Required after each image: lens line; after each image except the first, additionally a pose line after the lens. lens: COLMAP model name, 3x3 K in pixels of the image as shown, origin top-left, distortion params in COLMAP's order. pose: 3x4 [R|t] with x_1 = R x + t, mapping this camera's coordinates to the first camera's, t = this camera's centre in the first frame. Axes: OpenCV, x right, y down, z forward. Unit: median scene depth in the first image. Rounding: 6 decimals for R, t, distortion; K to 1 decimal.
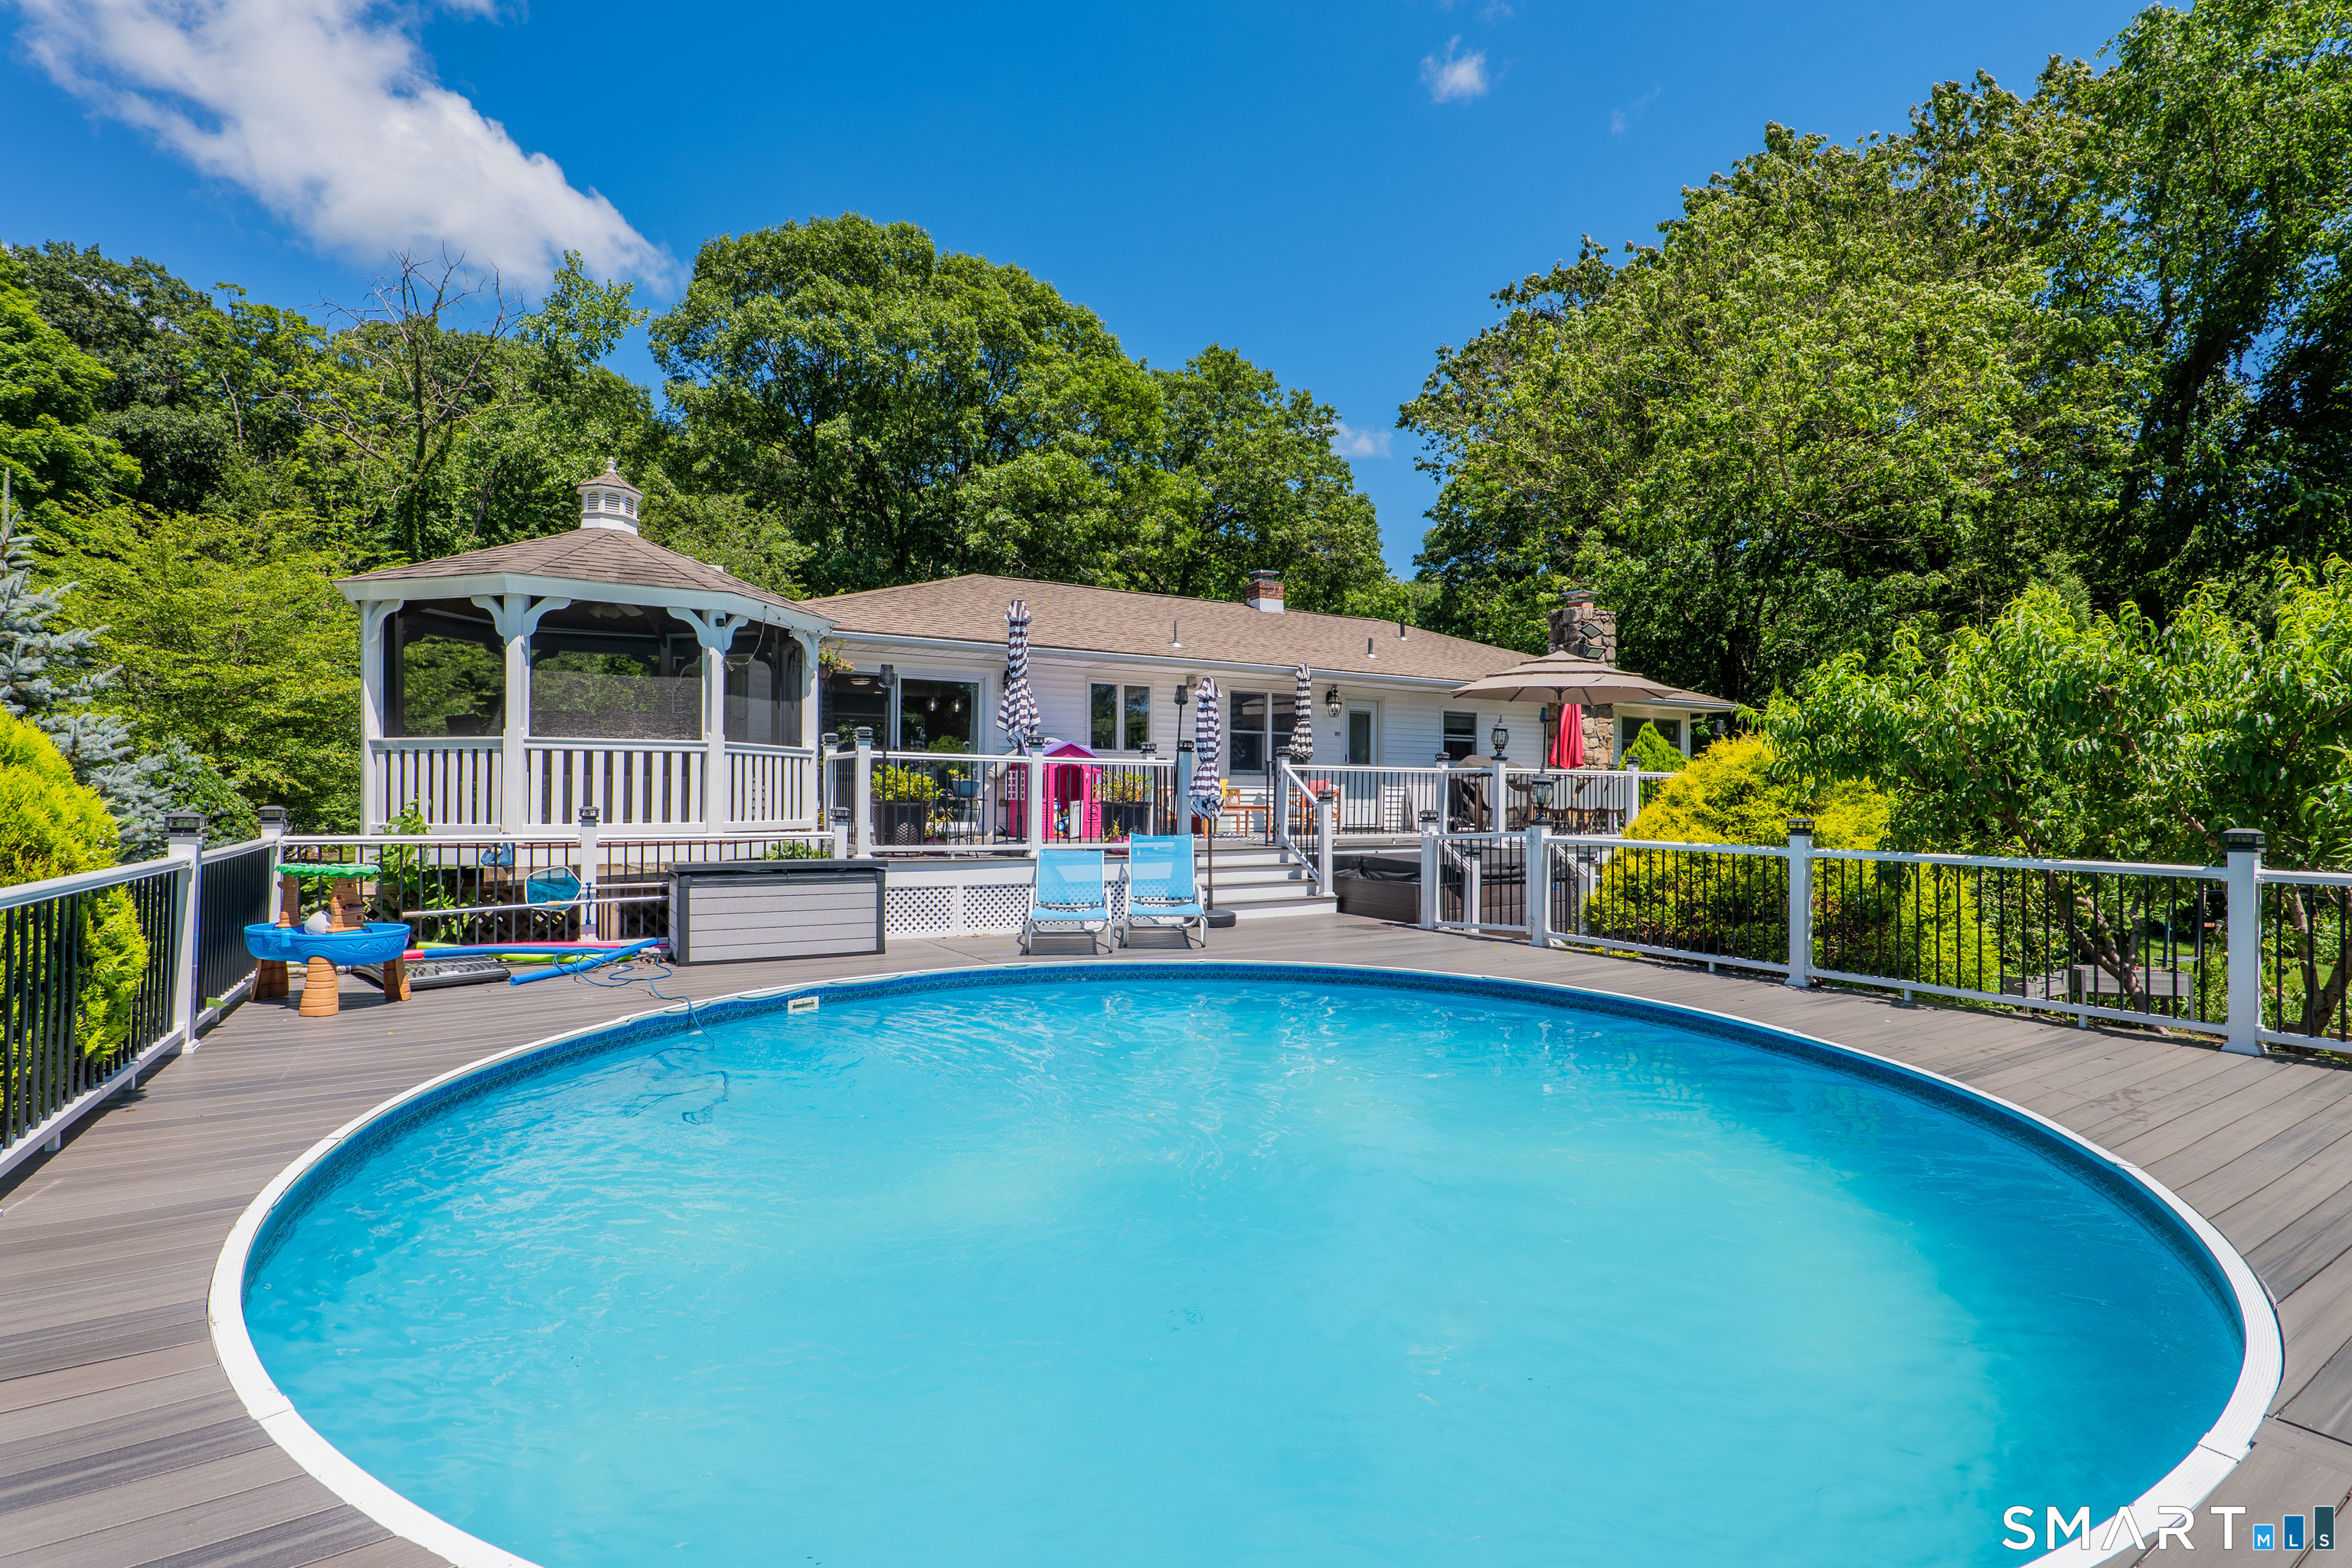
lens RADIAL K [[1067.0, 0, 1173.4], [0, 1067.0, 780.5], [0, 0, 1]] dist [-0.041687, 0.000077]
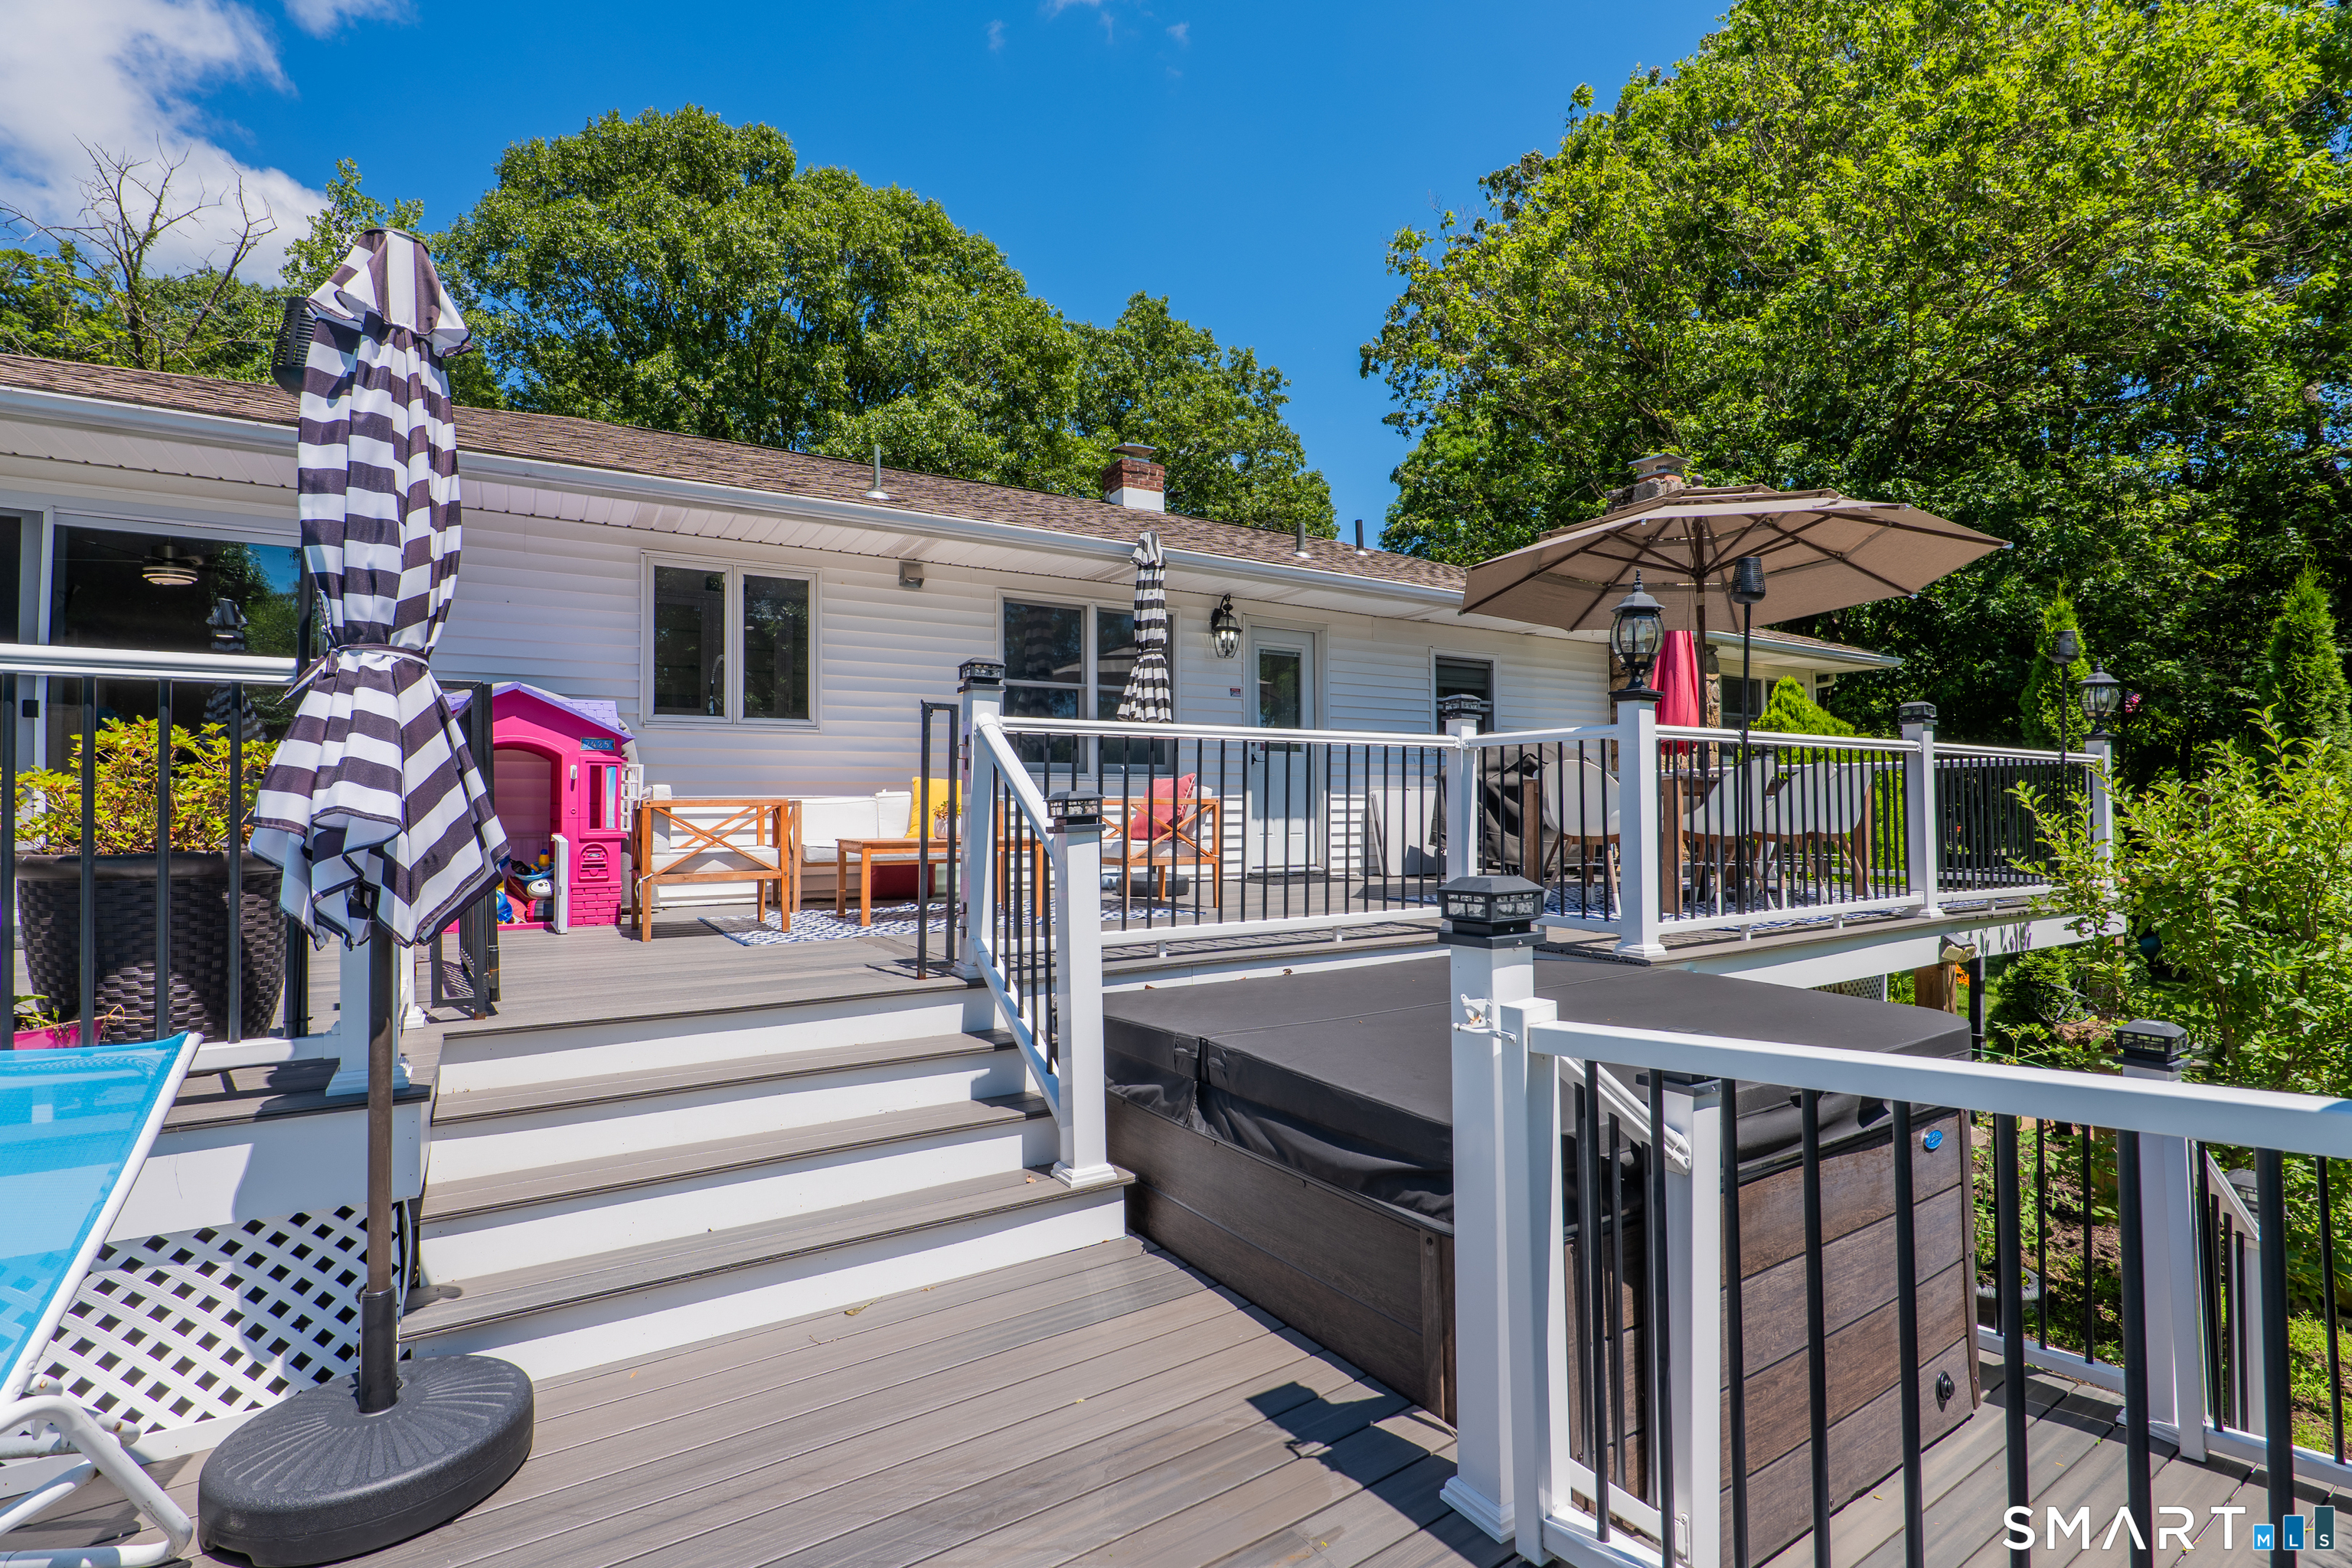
lens RADIAL K [[1090.8, 0, 1182.3], [0, 1090.8, 787.2], [0, 0, 1]] dist [-0.002079, 0.000120]
pose [[0.998829, -0.016490, 0.045474, 0.035157], [0.017058, 0.999781, -0.012125, 0.002689], [-0.045264, 0.012886, 0.998892, 0.161551]]
